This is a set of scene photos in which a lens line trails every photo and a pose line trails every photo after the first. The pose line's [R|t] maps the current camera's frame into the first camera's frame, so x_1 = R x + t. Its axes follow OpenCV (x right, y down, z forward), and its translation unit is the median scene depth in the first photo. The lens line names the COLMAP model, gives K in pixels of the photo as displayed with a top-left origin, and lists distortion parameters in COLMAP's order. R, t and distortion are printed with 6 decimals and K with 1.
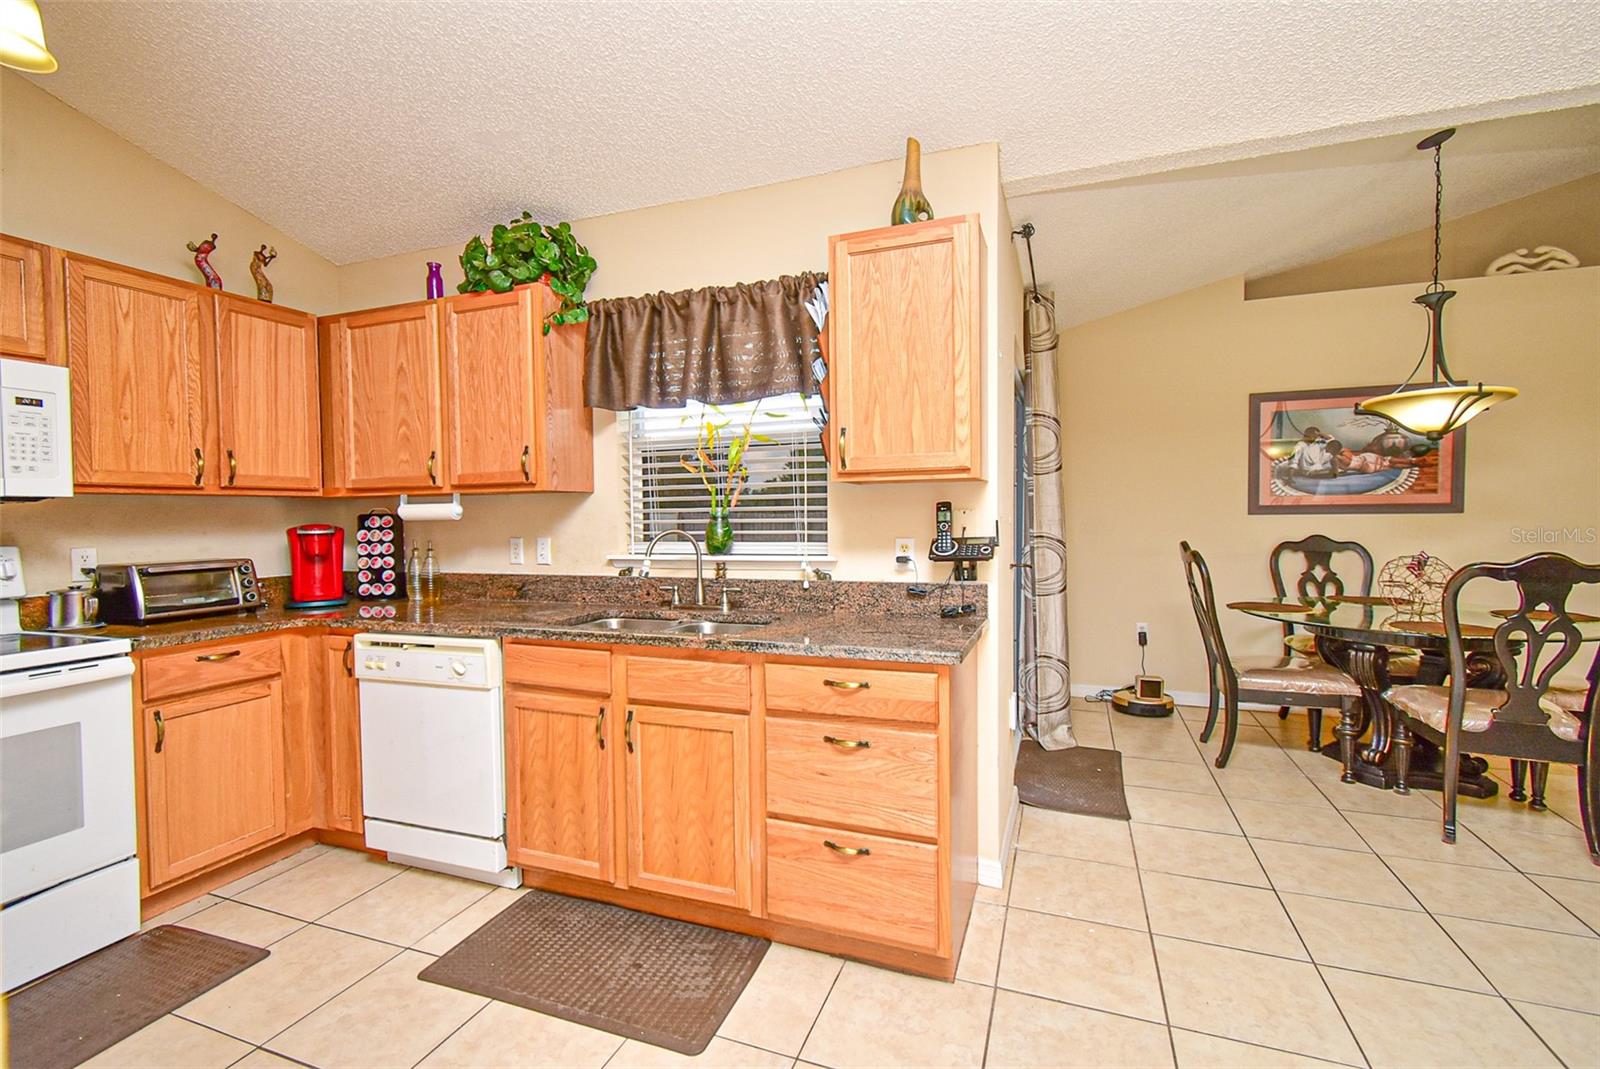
lens RADIAL K [[715.3, 0, 799.6], [0, 715.3, 537.7], [0, 0, 1]] dist [0.002129, 0.000034]
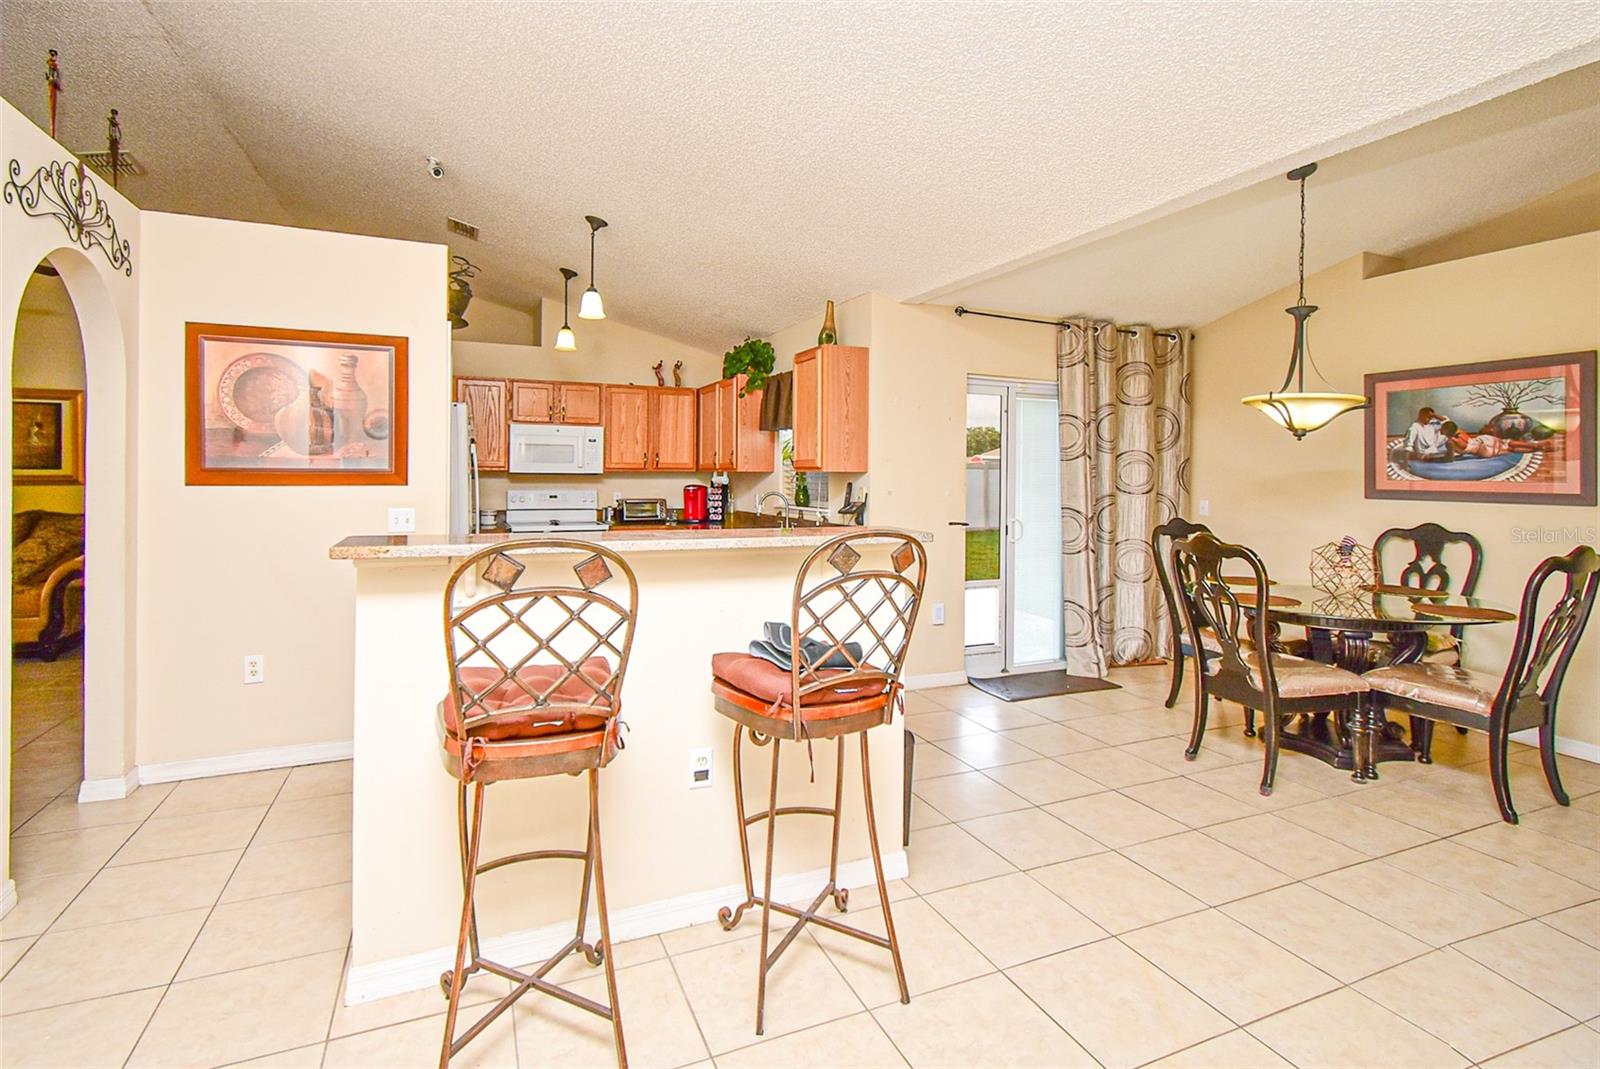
lens RADIAL K [[798.8, 0, 800.7], [0, 798.8, 474.3], [0, 0, 1]] dist [0.012126, -0.002301]
pose [[0.697161, 0.017485, -0.716701, 0.928440], [-0.039181, 0.999138, -0.013738, -0.021538], [0.715843, 0.037658, 0.697245, -0.324938]]
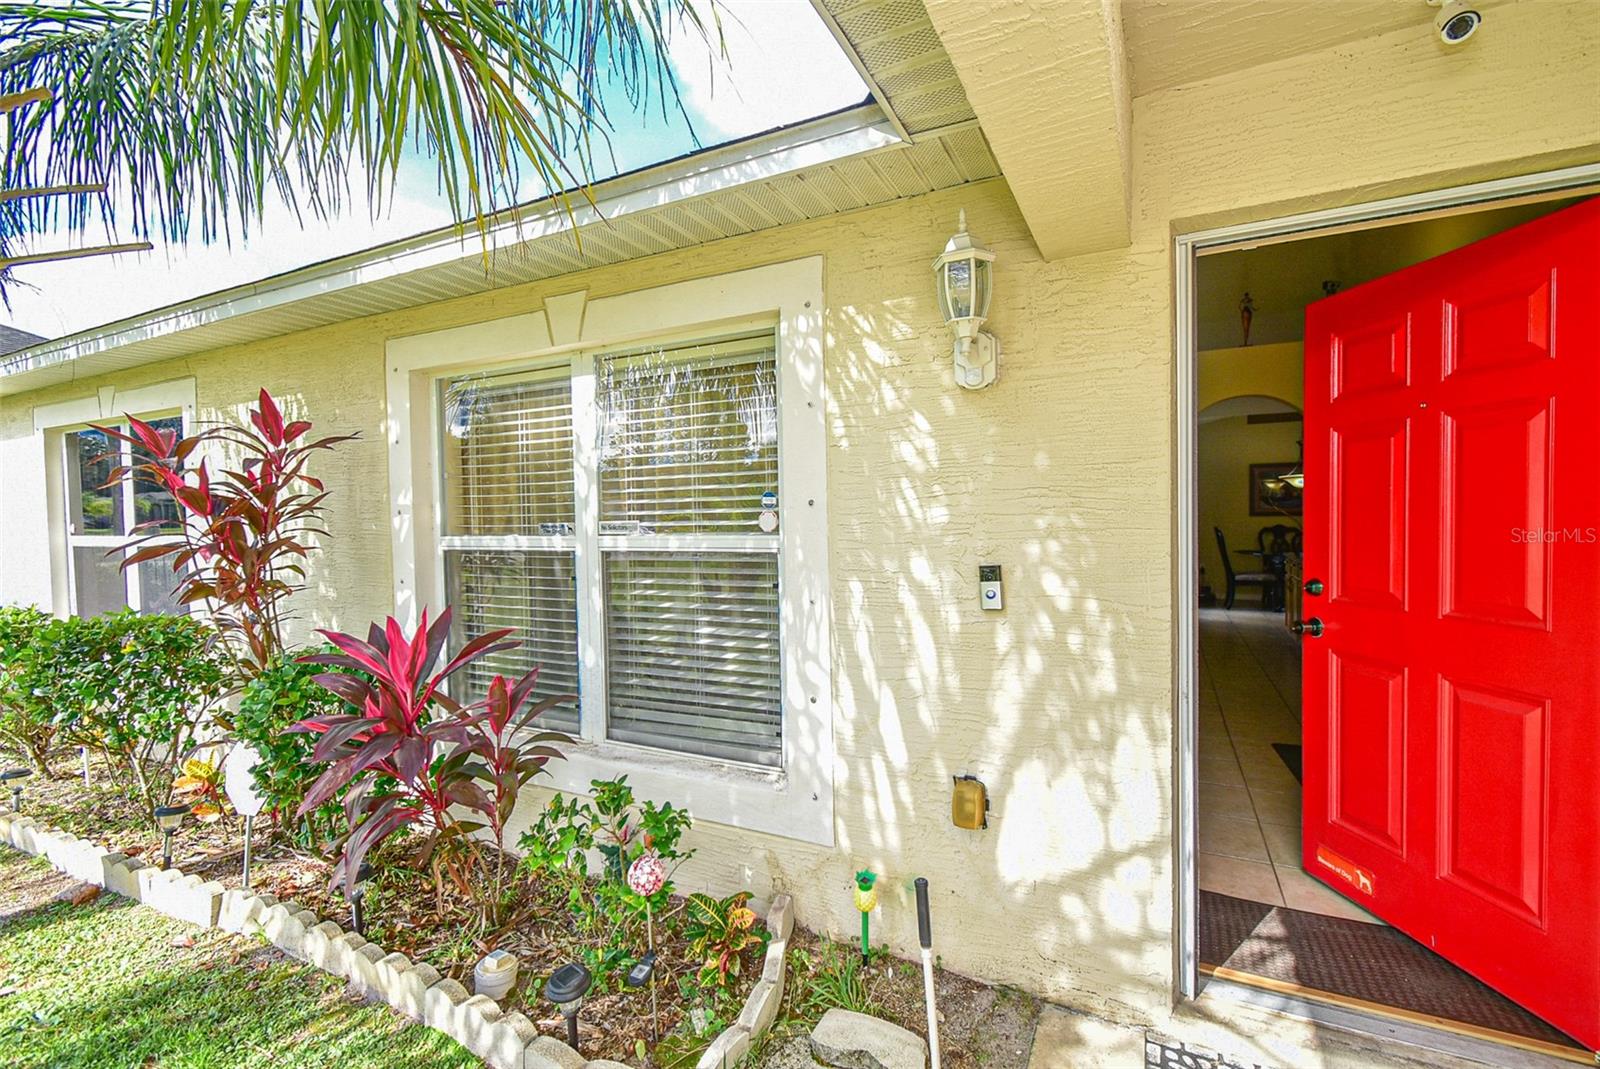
lens RADIAL K [[715.3, 0, 800.9], [0, 715.3, 541.9], [0, 0, 1]] dist [0.002129, 0.000034]
pose [[0.994556, -0.003314, -0.104154, -0.605116], [0.002745, 0.999981, -0.005606, 0.062903], [0.104170, 0.005289, 0.994545, -1.533712]]
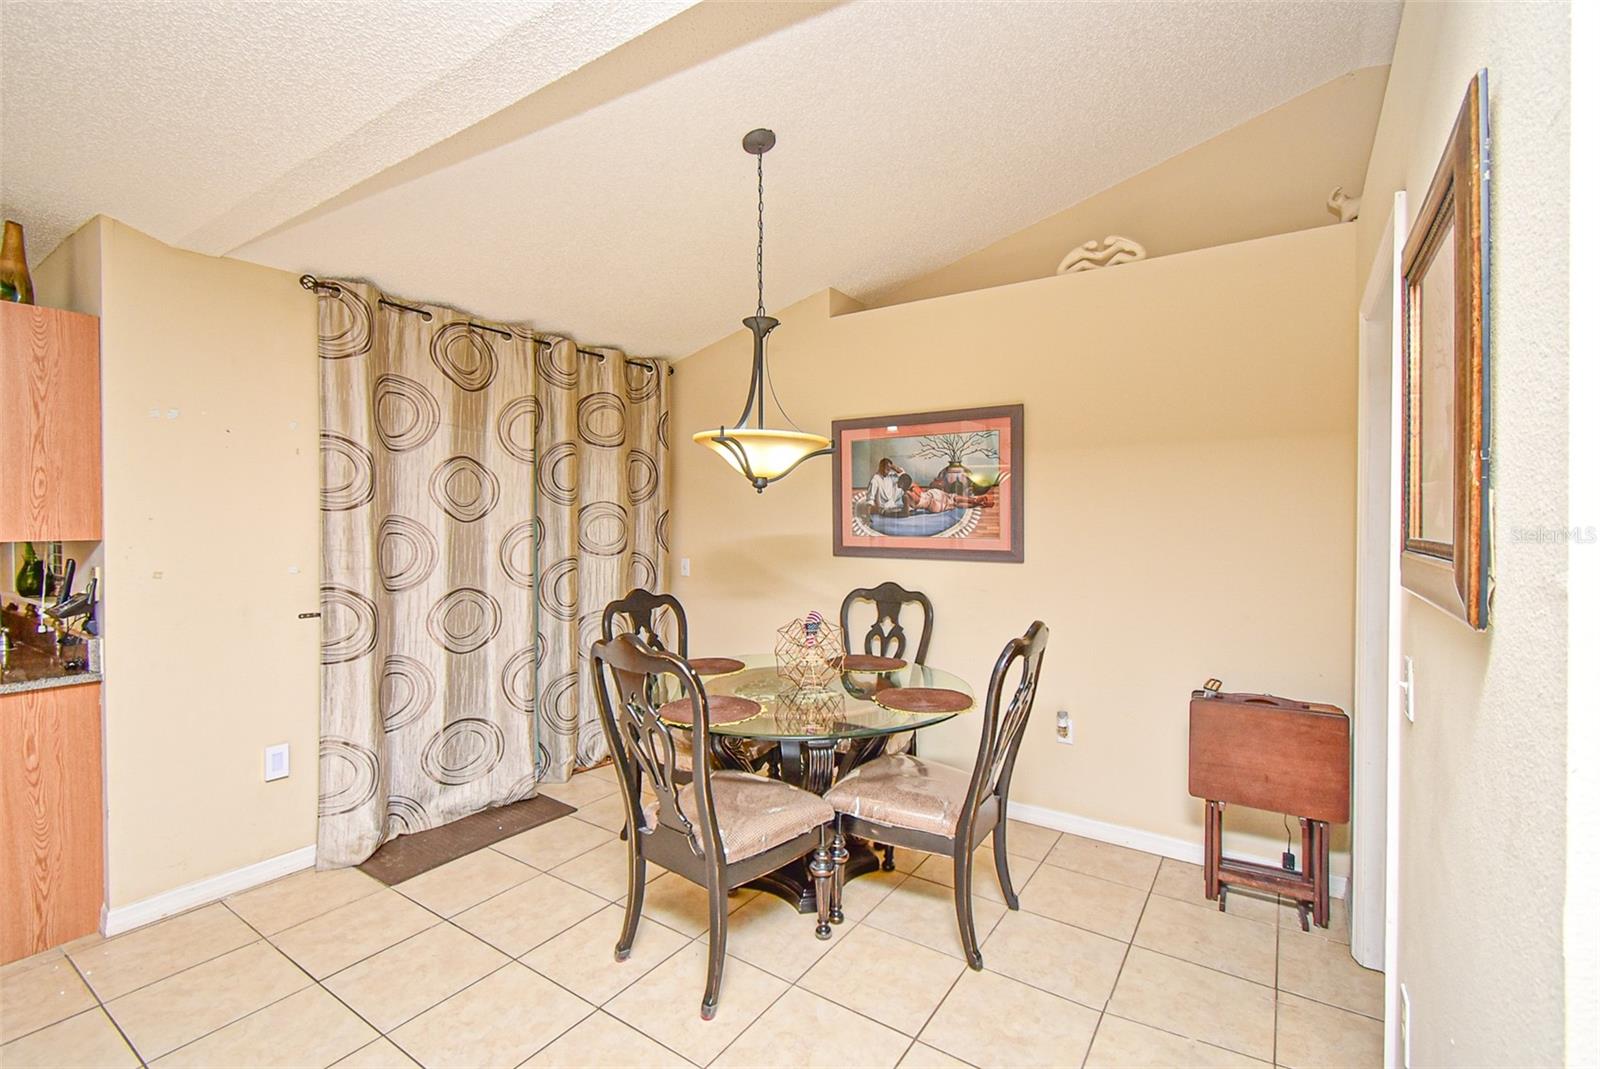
lens RADIAL K [[715.3, 0, 794.7], [0, 715.3, 527.9], [0, 0, 1]] dist [0.002129, 0.000034]
pose [[0.968636, 0.014743, -0.248046, 0.852178], [-0.019262, 0.999690, -0.015801, -0.055758], [0.247736, 0.020083, 0.968620, 0.131636]]
